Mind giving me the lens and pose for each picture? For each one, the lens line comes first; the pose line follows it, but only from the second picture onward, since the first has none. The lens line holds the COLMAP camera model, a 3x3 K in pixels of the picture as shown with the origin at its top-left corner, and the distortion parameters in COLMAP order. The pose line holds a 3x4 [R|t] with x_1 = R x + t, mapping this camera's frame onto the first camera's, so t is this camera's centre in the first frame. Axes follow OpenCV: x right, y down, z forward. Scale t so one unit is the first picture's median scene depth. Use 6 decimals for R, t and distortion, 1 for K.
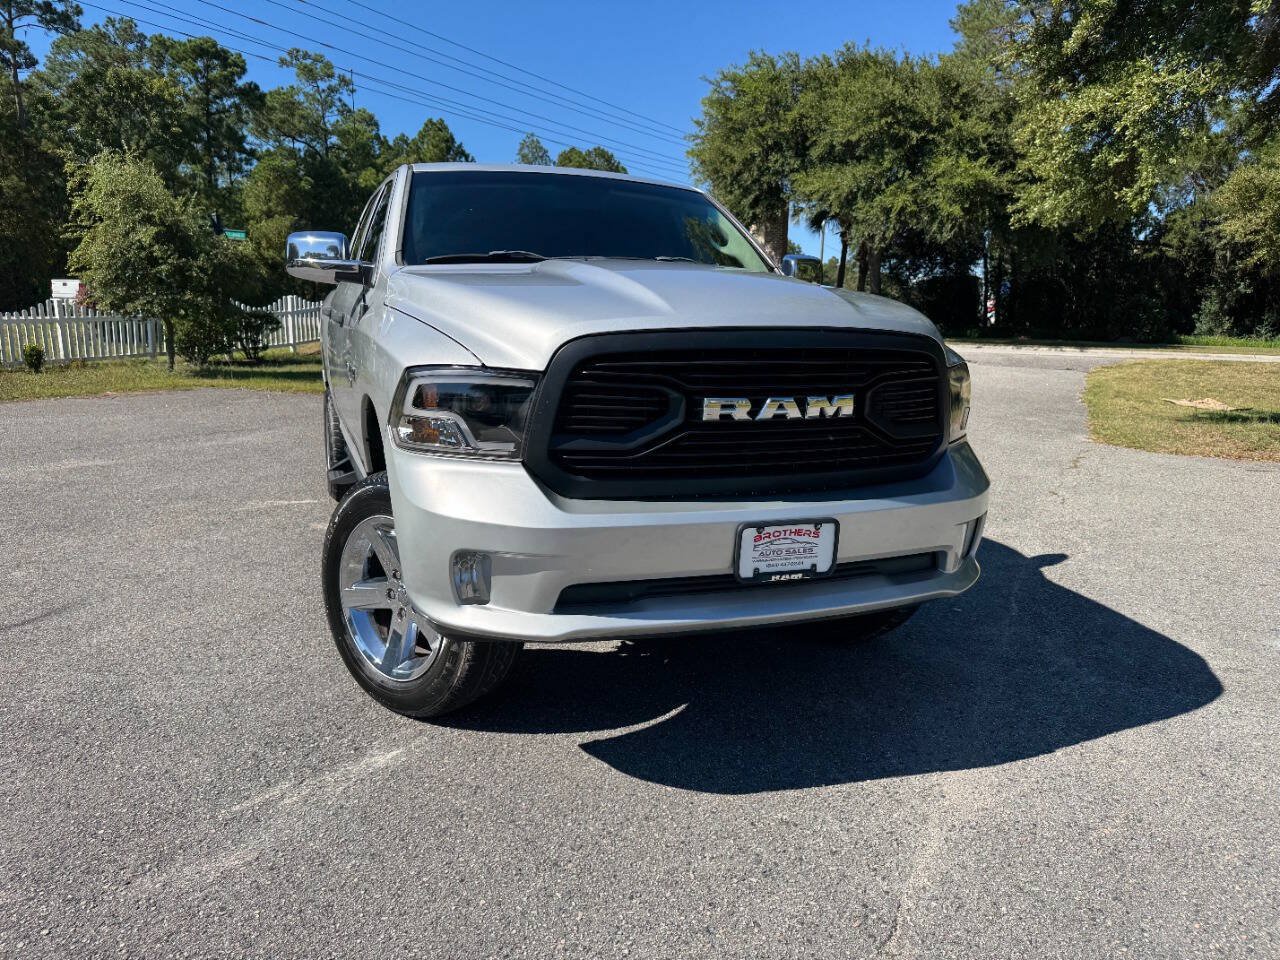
lens RADIAL K [[946.1, 0, 628.5], [0, 946.1, 467.8], [0, 0, 1]] dist [0.026165, -0.026193]
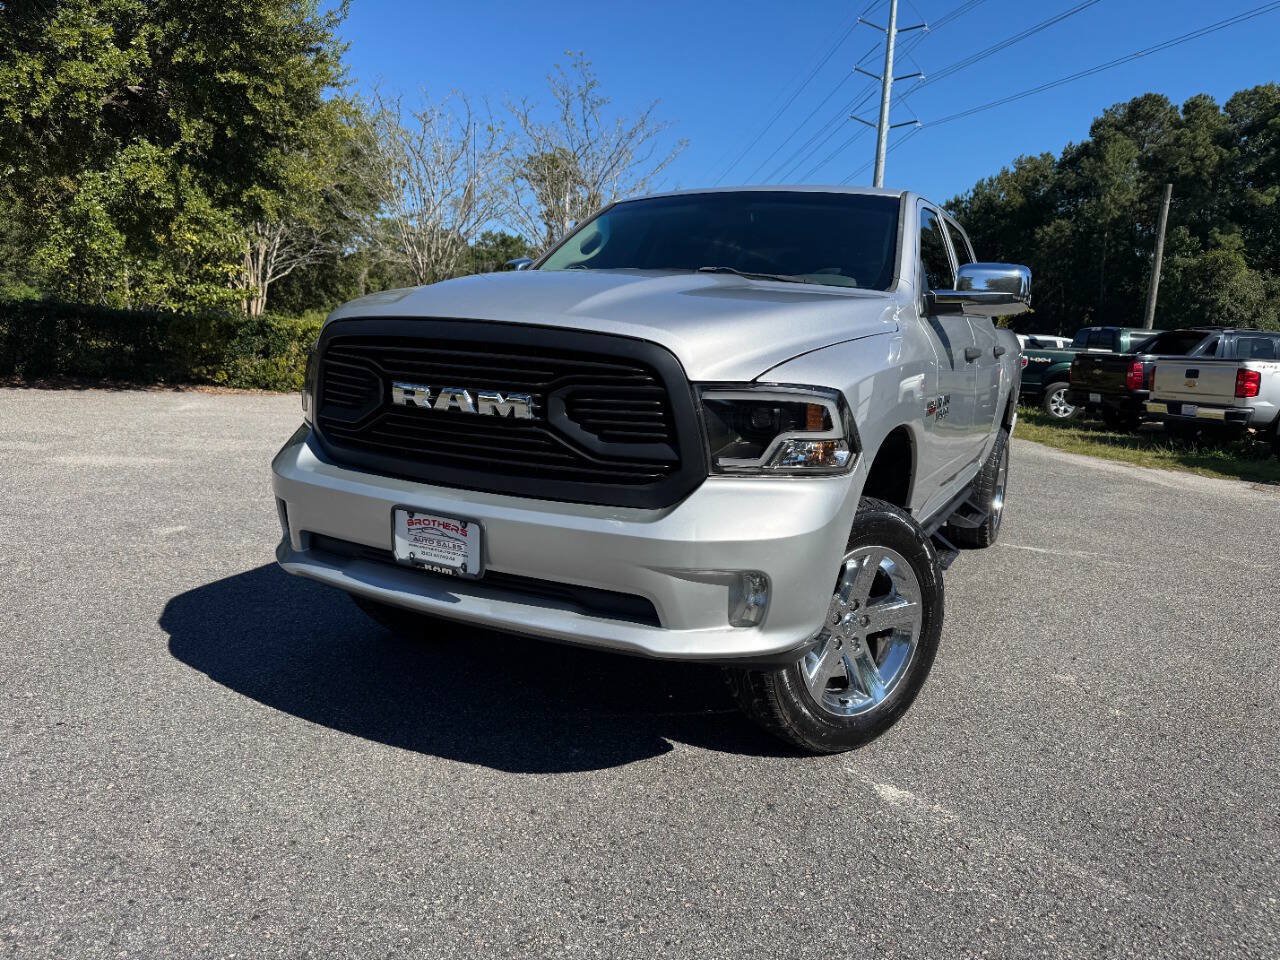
lens RADIAL K [[946.1, 0, 647.3], [0, 946.1, 476.6], [0, 0, 1]] dist [0.026165, -0.026193]
pose [[0.680793, 0.135074, -0.719914, 0.126321], [-0.167488, 0.985517, 0.026522, -0.005389], [0.713070, 0.102521, 0.693556, 0.056591]]
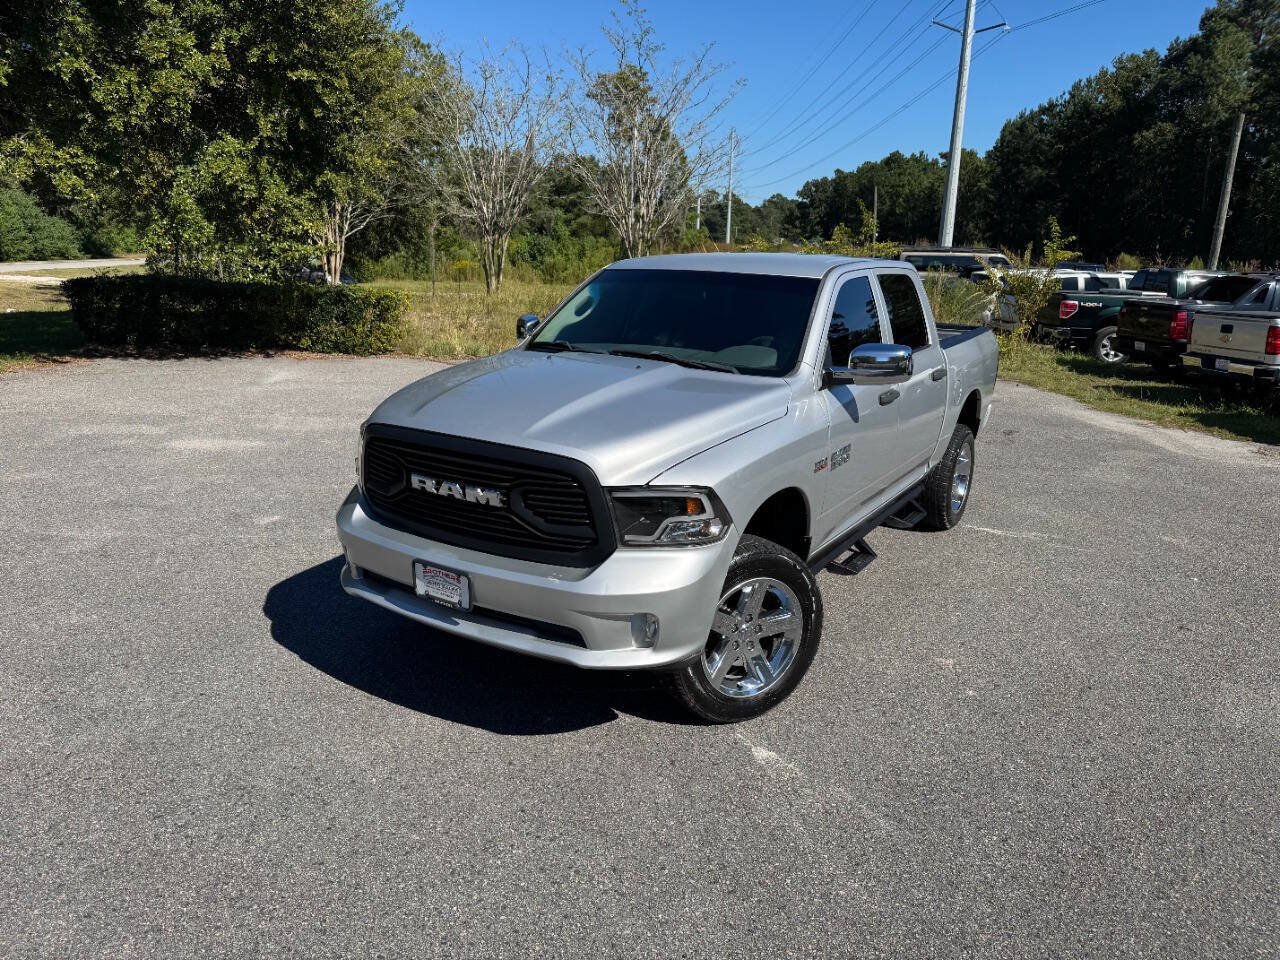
lens RADIAL K [[946.1, 0, 641.9], [0, 946.1, 490.8], [0, 0, 1]] dist [0.026165, -0.026193]
pose [[0.615743, 0.204628, -0.760912, 0.178410], [-0.155041, 0.978275, 0.137621, -0.037875], [0.772543, 0.033233, 0.634092, 0.037177]]
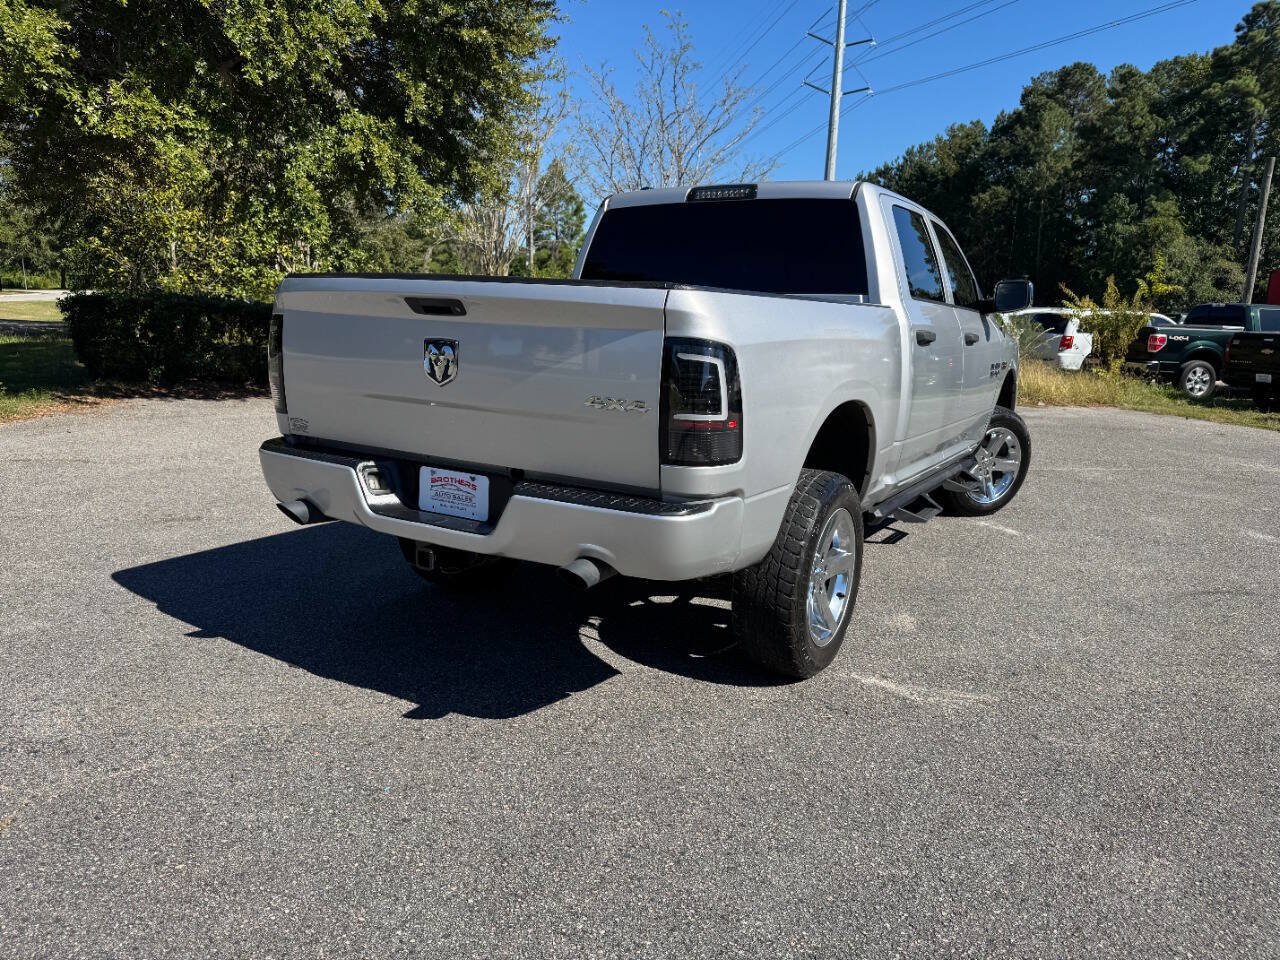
lens RADIAL K [[946.1, 0, 644.0], [0, 946.1, 473.2], [0, 0, 1]] dist [0.026165, -0.026193]
pose [[0.752719, 0.134777, -0.644399, -0.071215], [-0.142134, 0.989005, 0.040826, 0.005733], [0.642816, 0.060860, 0.763599, -0.050273]]
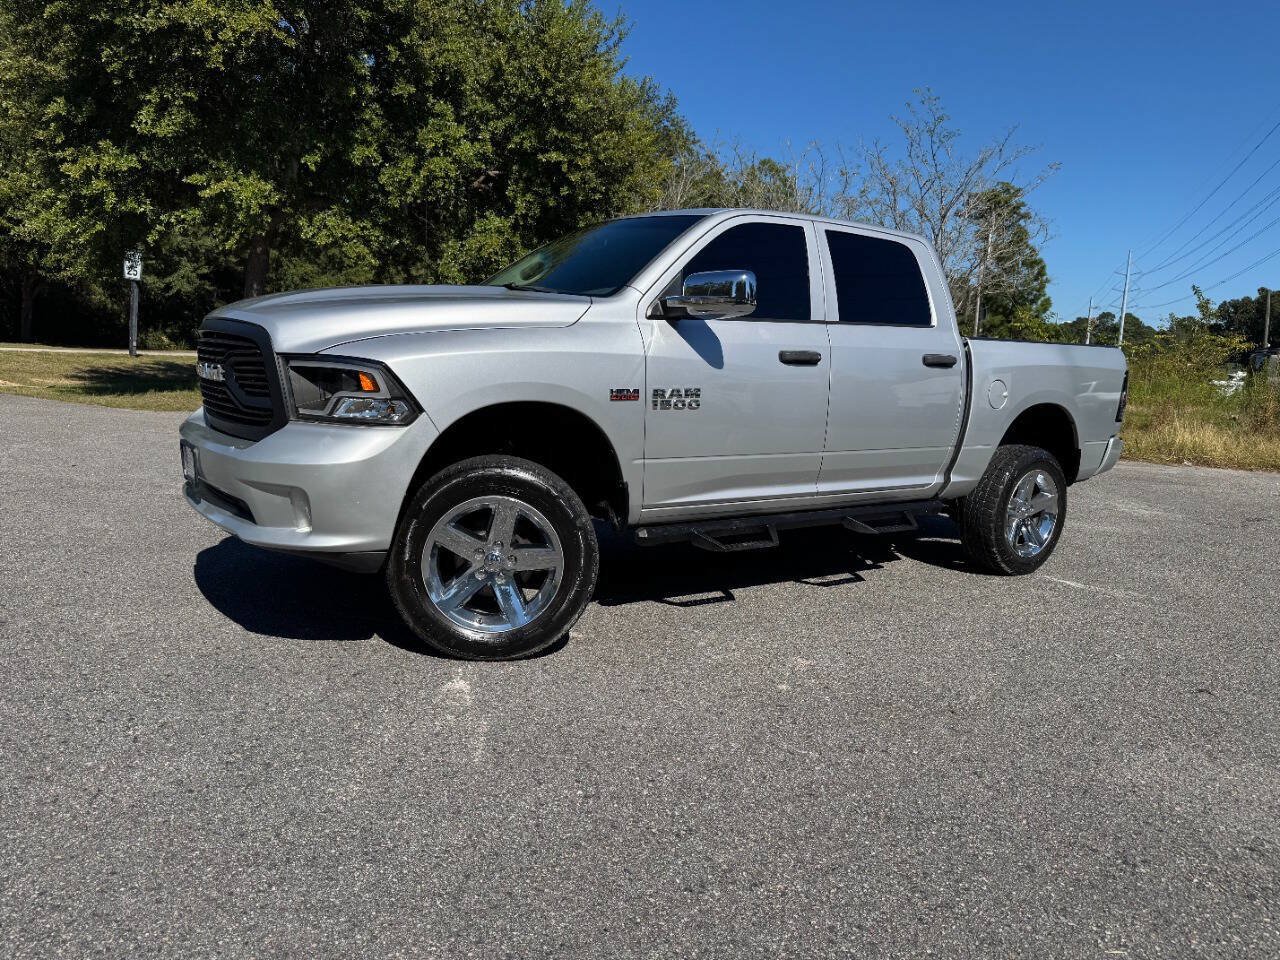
lens RADIAL K [[946.1, 0, 632.6], [0, 946.1, 484.2], [0, 0, 1]] dist [0.026165, -0.026193]
pose [[0.261113, 0.134066, -0.955953, 0.223850], [-0.210511, 0.974382, 0.079150, -0.018503], [0.942075, 0.180571, 0.282646, 0.153684]]
